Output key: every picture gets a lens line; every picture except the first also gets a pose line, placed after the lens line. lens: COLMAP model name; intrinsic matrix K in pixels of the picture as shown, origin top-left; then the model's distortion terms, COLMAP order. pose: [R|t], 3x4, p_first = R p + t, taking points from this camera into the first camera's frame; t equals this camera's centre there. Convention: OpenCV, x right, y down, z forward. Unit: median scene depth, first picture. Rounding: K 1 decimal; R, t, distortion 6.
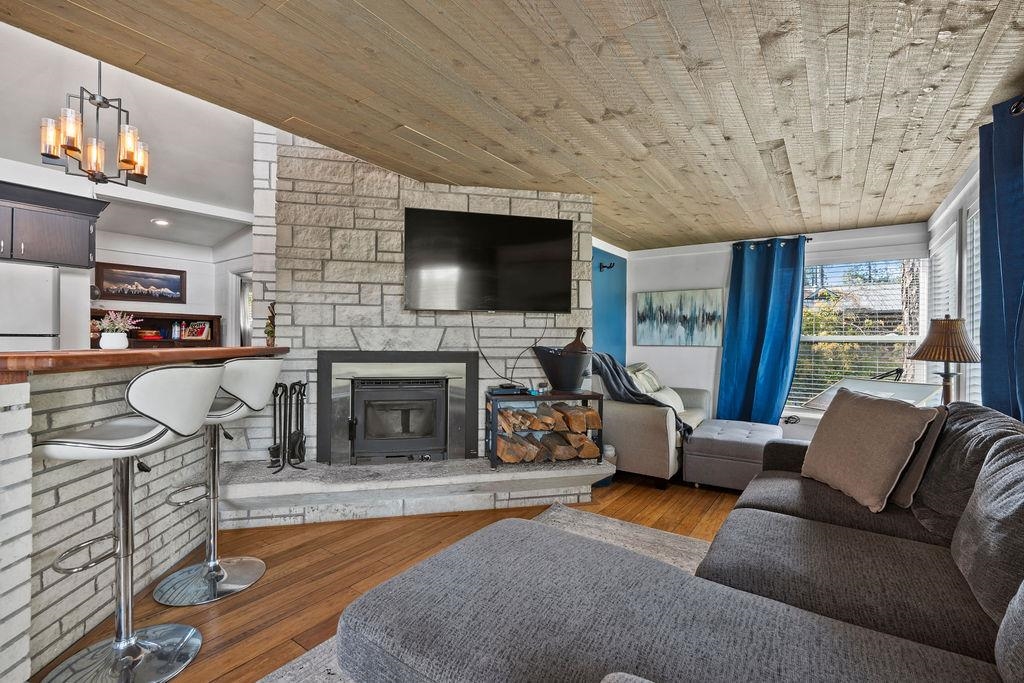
lens RADIAL K [[448.7, 0, 515.1], [0, 448.7, 339.9], [0, 0, 1]] dist [0.000536, 0.000141]
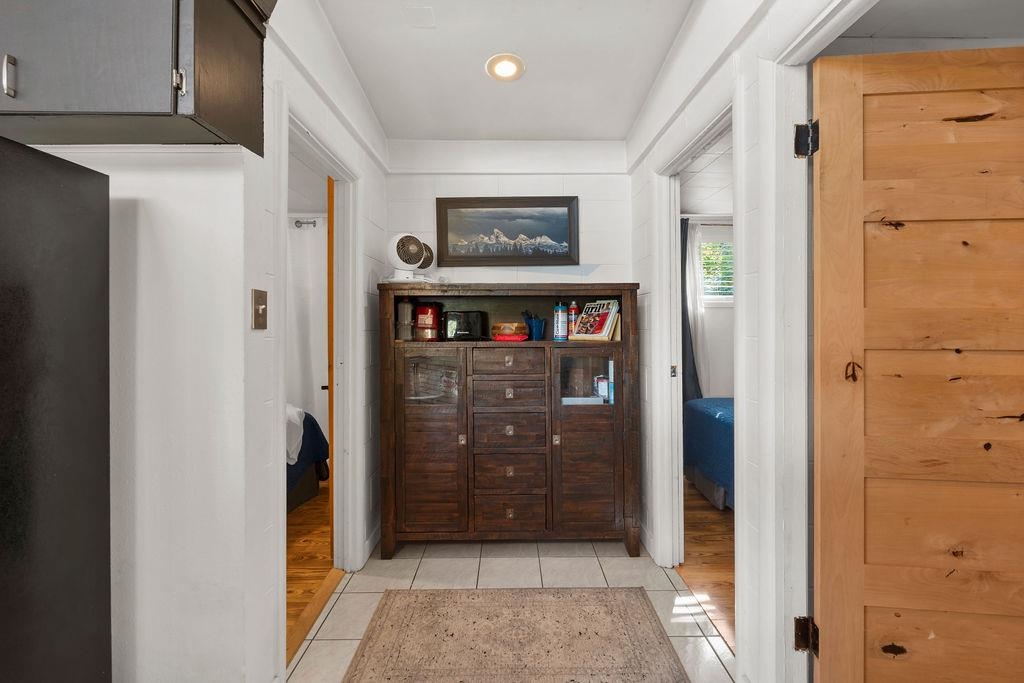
lens RADIAL K [[458.4, 0, 509.6], [0, 458.4, 320.7], [0, 0, 1]] dist [-0.002840, -0.000153]
pose [[0.587985, -0.014542, -0.808741, -0.390402], [0.009427, 0.999894, -0.011126, -0.016664], [0.808817, -0.001082, 0.588060, 0.667073]]
